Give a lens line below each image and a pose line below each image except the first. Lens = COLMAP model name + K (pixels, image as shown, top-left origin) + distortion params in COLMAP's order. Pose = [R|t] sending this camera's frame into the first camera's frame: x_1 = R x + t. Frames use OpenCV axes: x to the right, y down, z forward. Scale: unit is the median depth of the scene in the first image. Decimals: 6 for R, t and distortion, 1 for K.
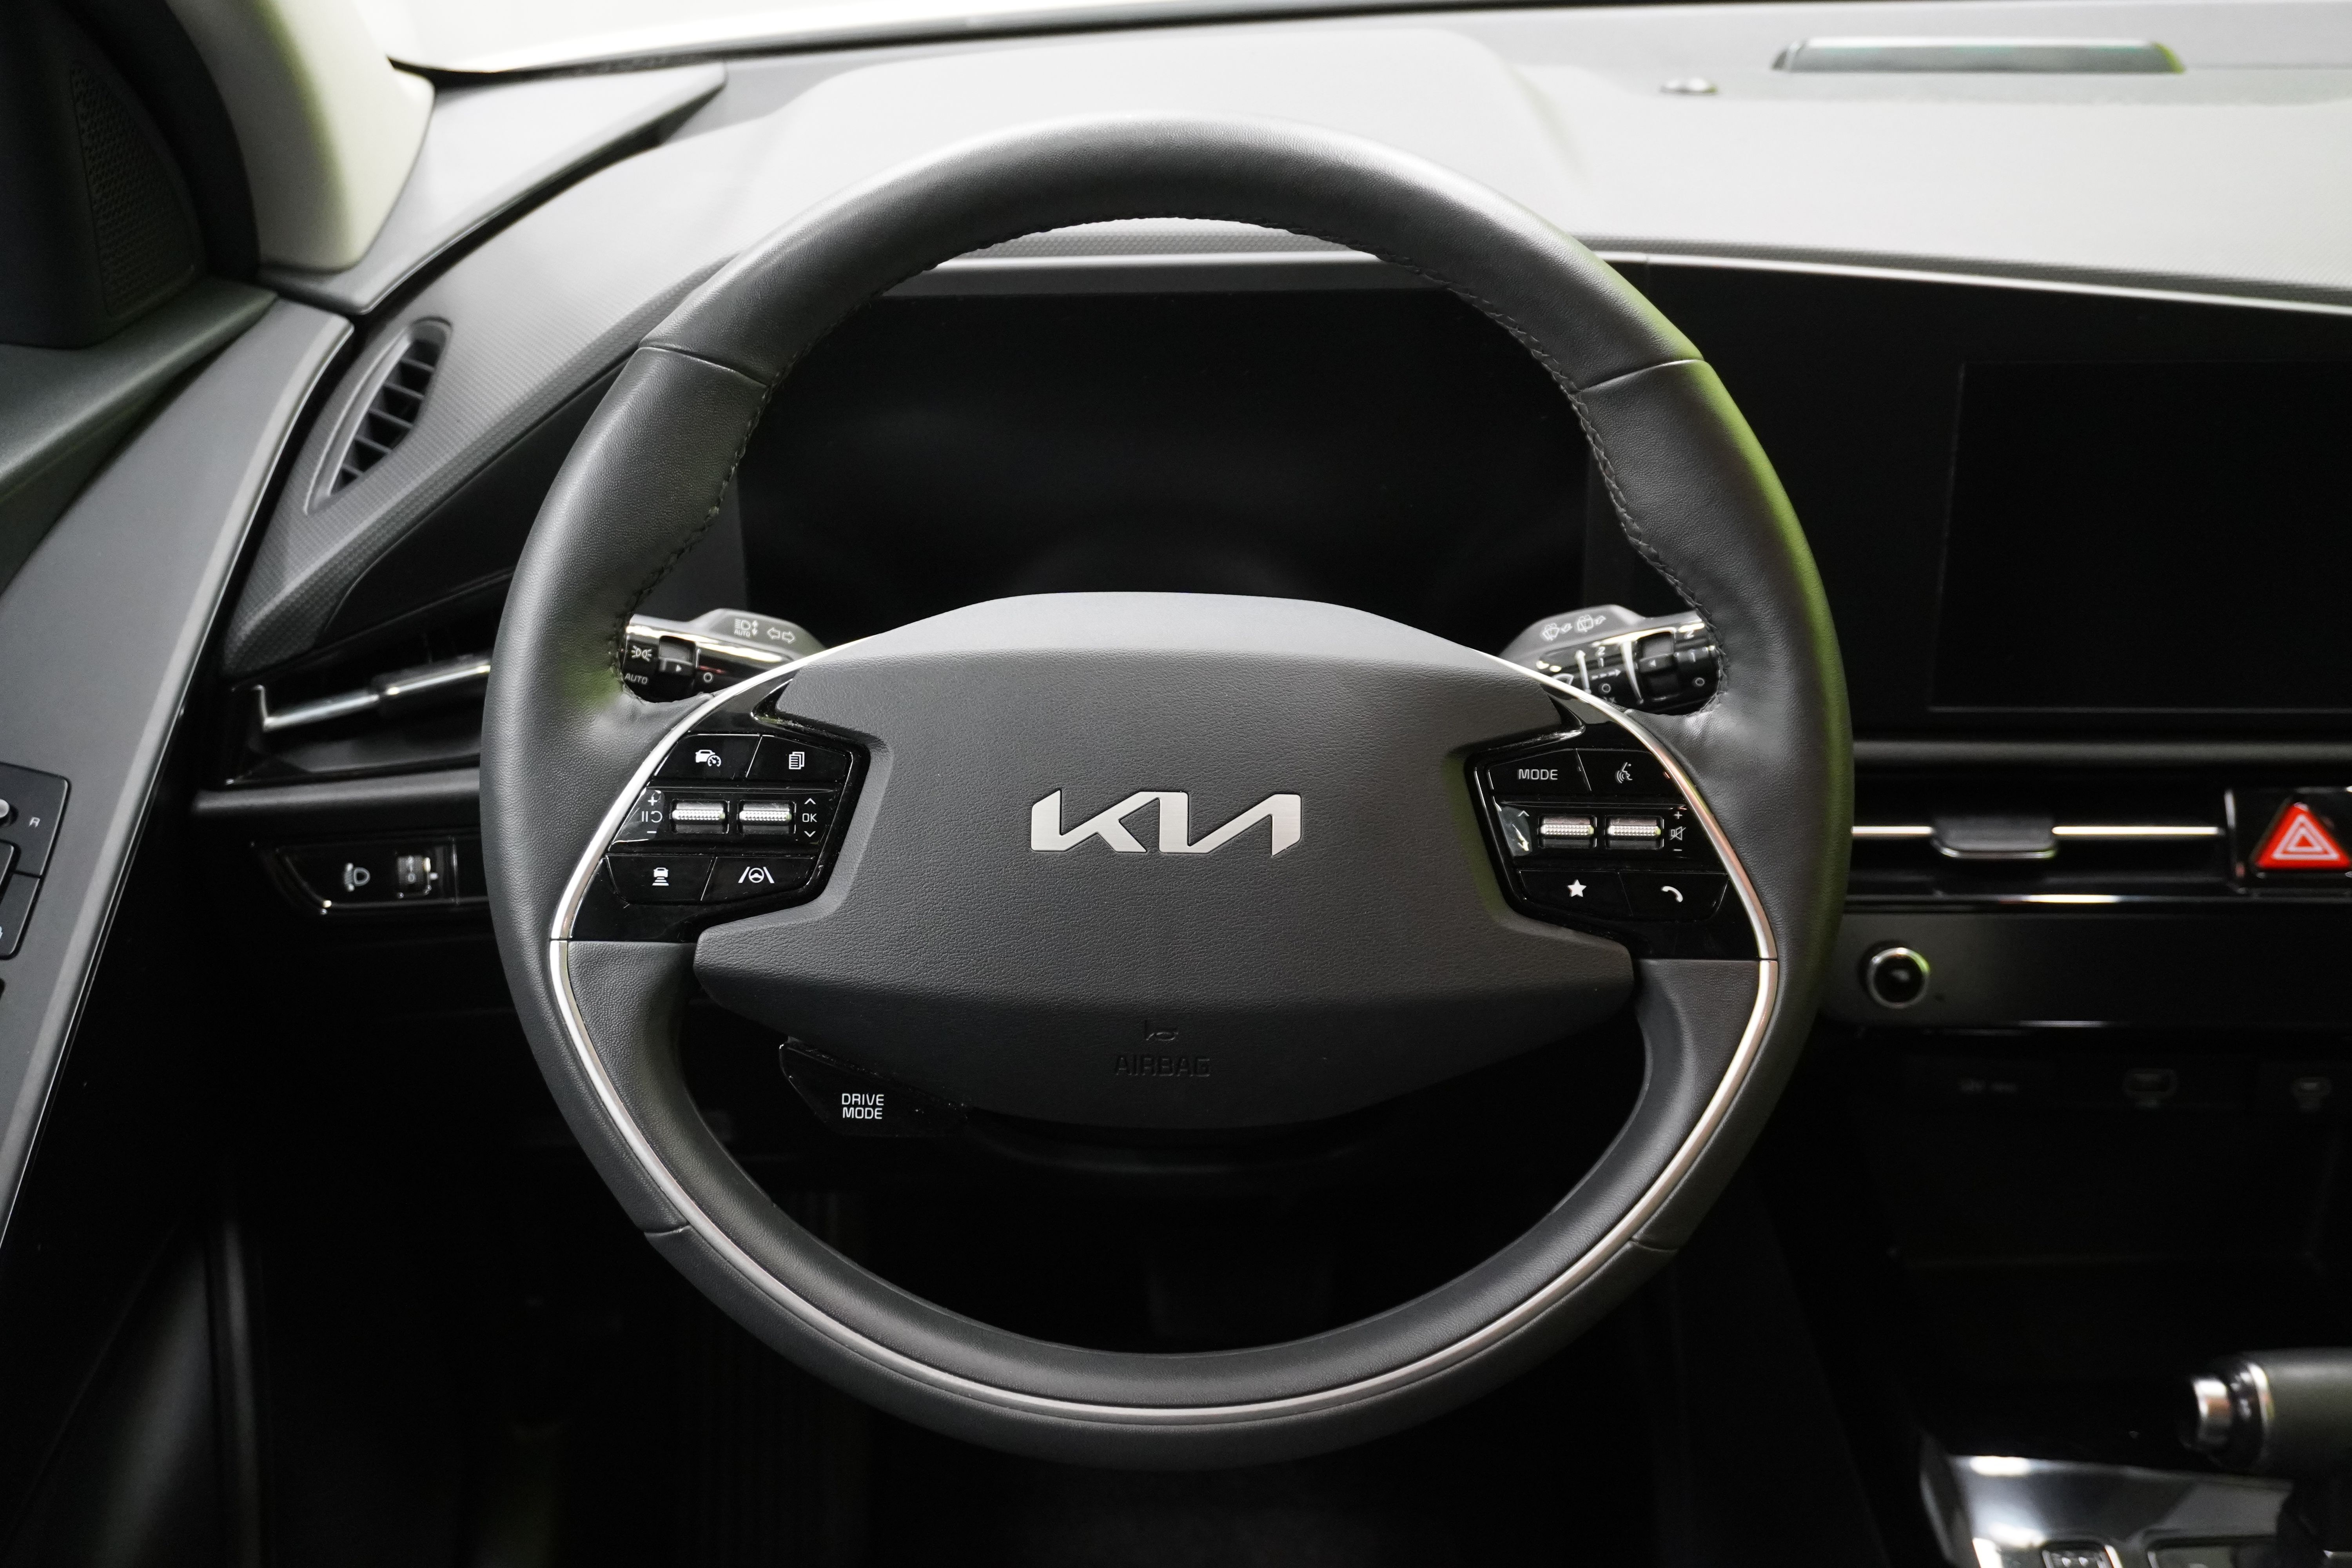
lens RADIAL K [[2413.7, 0, 1176.0], [0, 2413.7, 784.0], [0, 0, 1]] dist [0.006130, -0.014533]
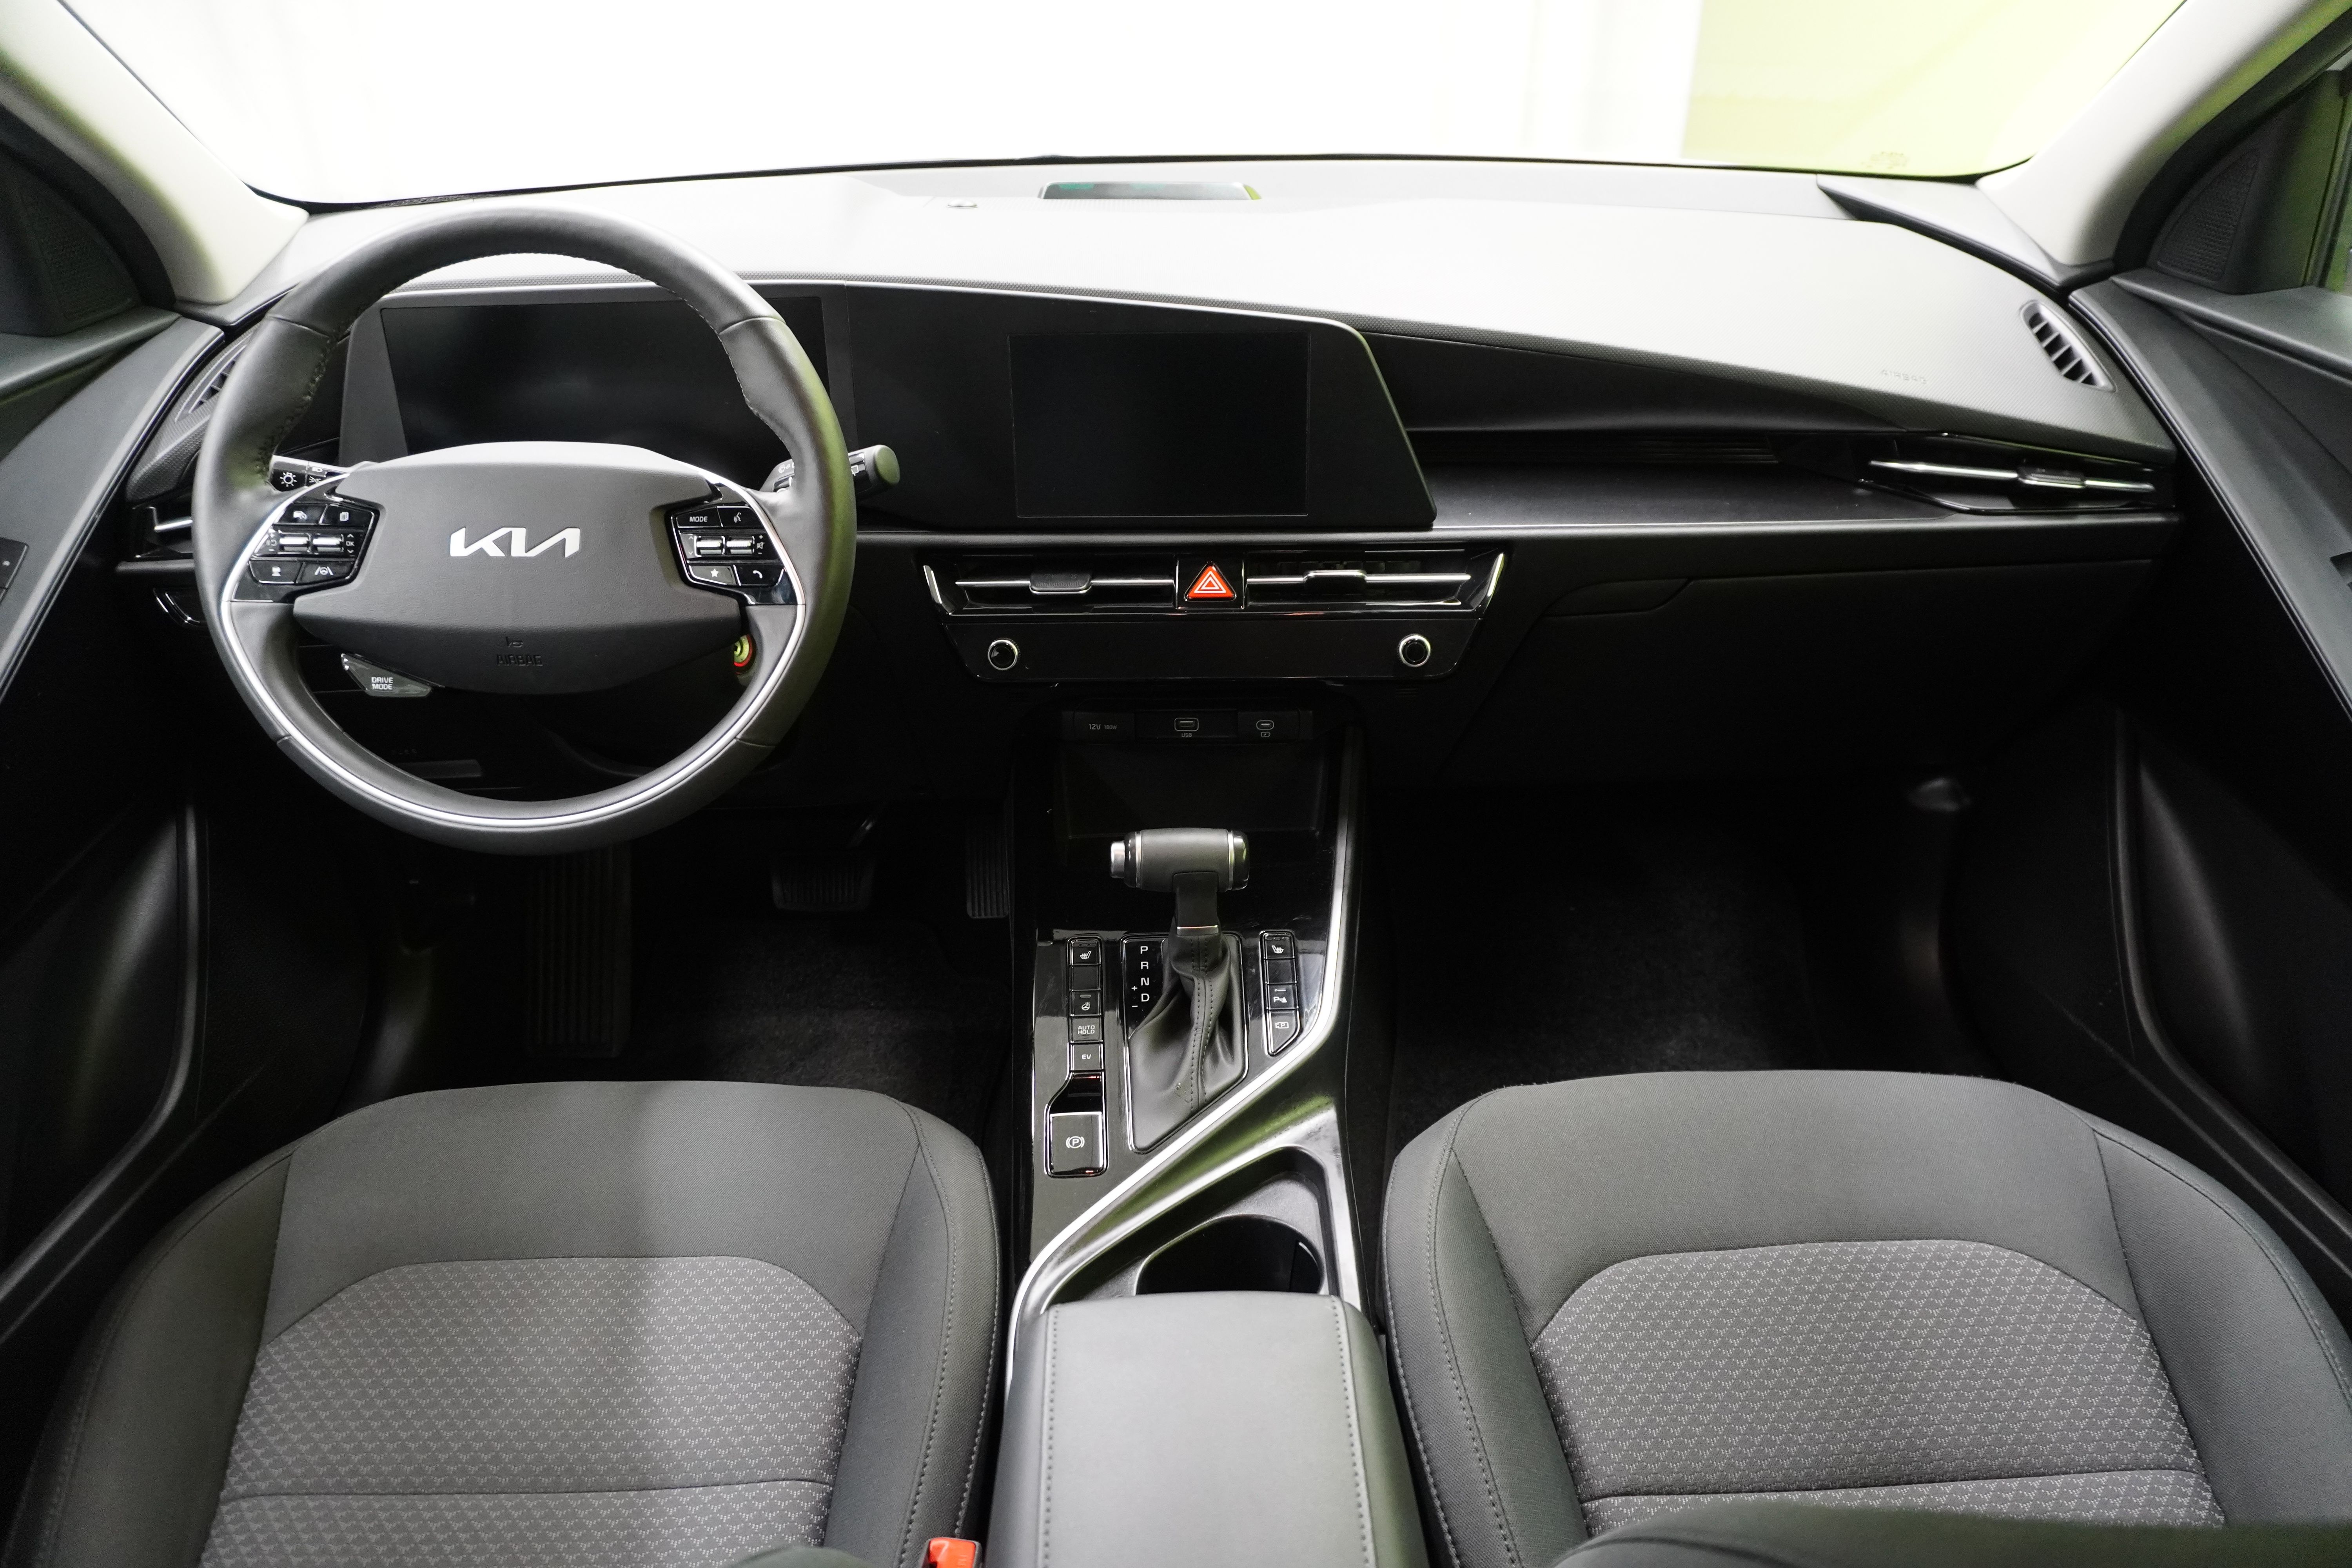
lens RADIAL K [[1638.4, 0, 1176.0], [0, 1638.4, 784.0], [0, 0, 1]] dist [-0.004409, -0.000322]
pose [[0.999891, -0.008207, -0.012286, 0.575801], [0.008559, 0.999548, 0.028819, 0.186600], [0.012043, -0.028921, 0.999509, -0.407695]]
